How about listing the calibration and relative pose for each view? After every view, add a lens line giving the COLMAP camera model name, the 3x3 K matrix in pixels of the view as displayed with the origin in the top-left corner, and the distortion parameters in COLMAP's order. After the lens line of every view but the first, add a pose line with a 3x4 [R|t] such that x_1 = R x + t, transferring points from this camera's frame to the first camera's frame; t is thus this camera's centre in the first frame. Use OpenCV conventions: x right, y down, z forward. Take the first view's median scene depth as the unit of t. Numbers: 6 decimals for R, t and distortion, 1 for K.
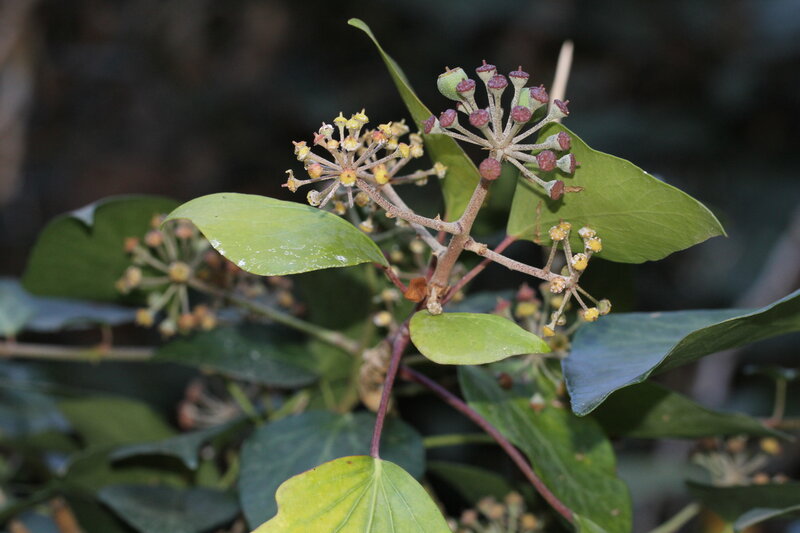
lens RADIAL K [[4264.8, 0, 400.0], [0, 4264.8, 266.5], [0, 0, 1]] dist [0.009845, 0.000000]
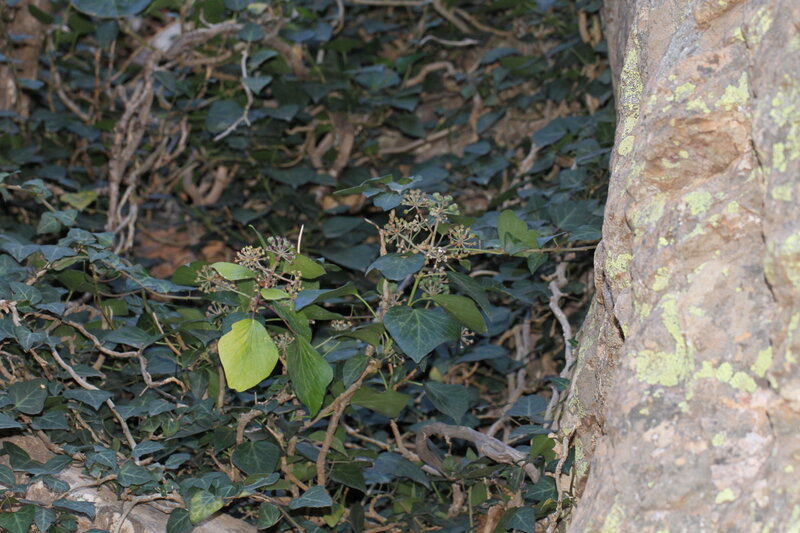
lens RADIAL K [[4264.8, 0, 399.9], [0, 4264.8, 266.6], [0, 0, 1]] dist [0.009845, 0.000000]
pose [[0.999699, 0.017185, 0.017508, 0.069811], [-0.017209, 0.999851, 0.001223, -0.020819], [-0.017485, -0.001524, 0.999846, -3.536606]]
